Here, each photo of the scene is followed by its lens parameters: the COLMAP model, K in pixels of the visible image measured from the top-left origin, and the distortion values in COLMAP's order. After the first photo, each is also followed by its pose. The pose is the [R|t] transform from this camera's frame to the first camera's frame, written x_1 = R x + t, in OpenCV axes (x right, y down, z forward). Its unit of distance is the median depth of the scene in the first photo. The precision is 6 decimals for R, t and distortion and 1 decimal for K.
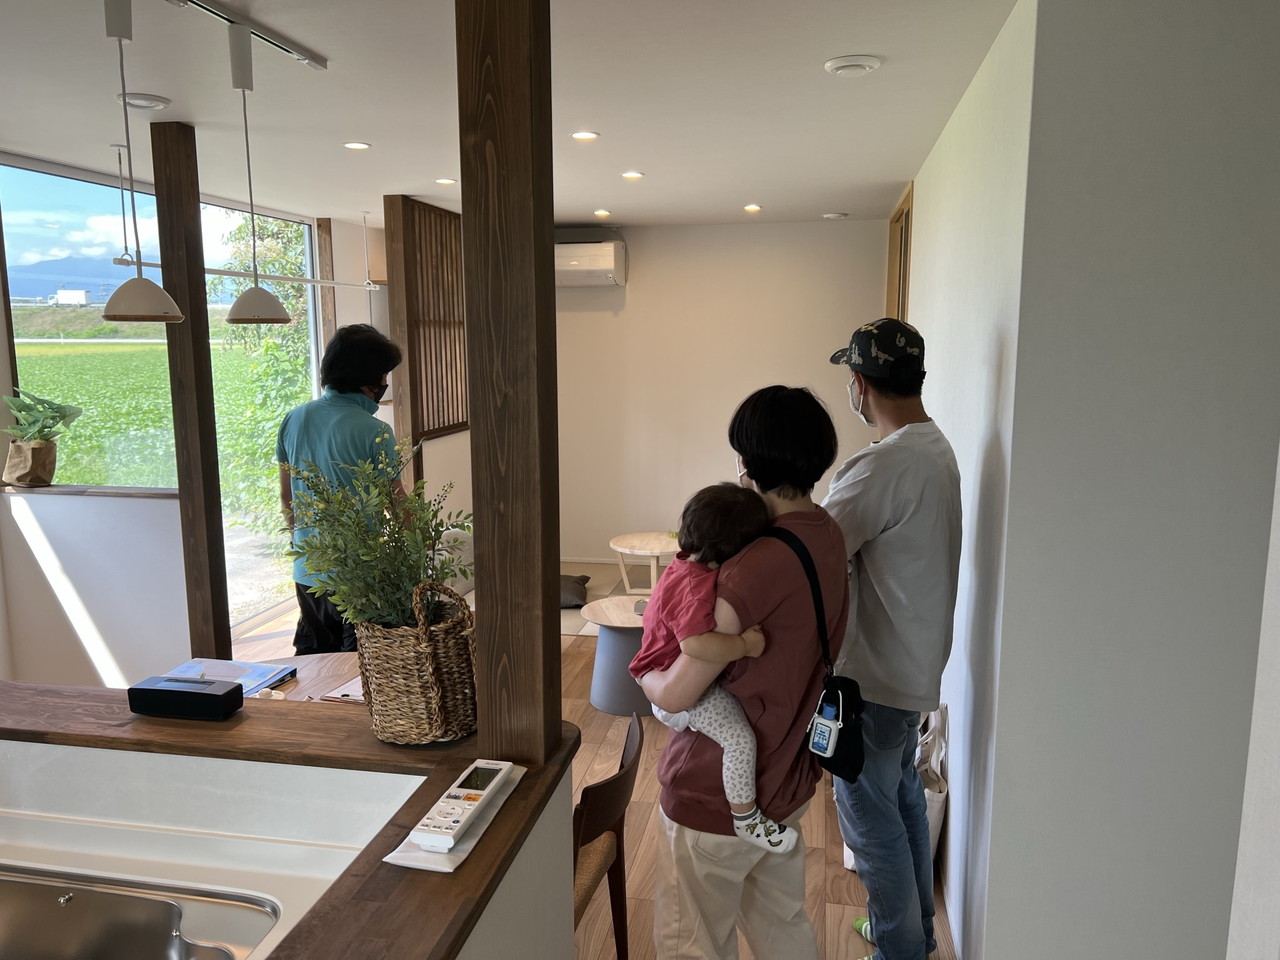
lens RADIAL K [[965.9, 0, 638.0], [0, 965.9, 475.8], [0, 0, 1]] dist [0.051306, -0.051757]
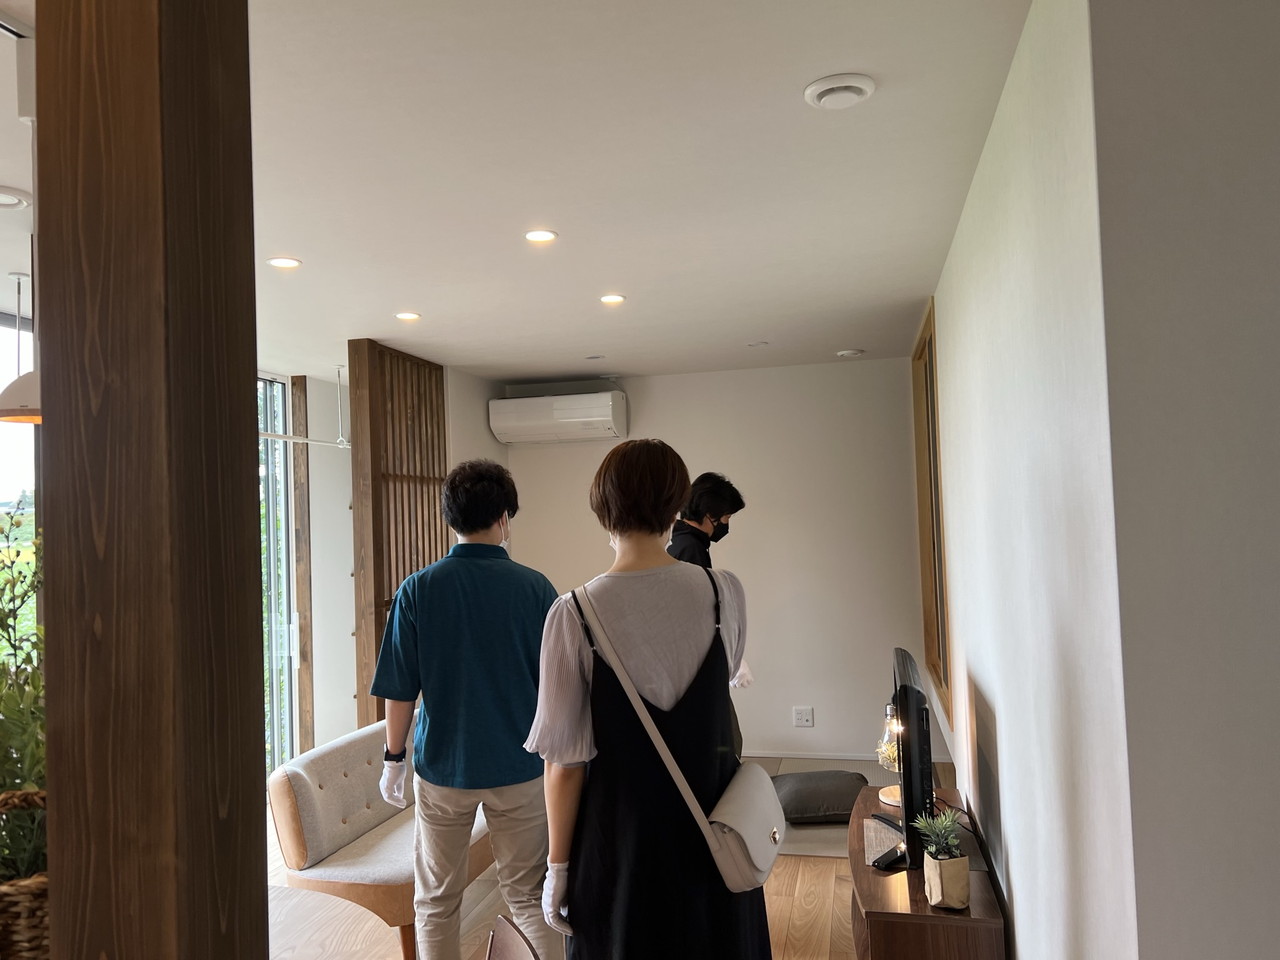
lens RADIAL K [[949.9, 0, 624.9], [0, 949.9, 480.3], [0, 0, 1]] dist [0.053631, -0.053040]
pose [[0.997995, -0.035157, -0.052621, 0.041937], [0.024711, 0.981969, -0.187420, 0.016858], [0.058261, 0.185744, 0.980869, 0.157490]]
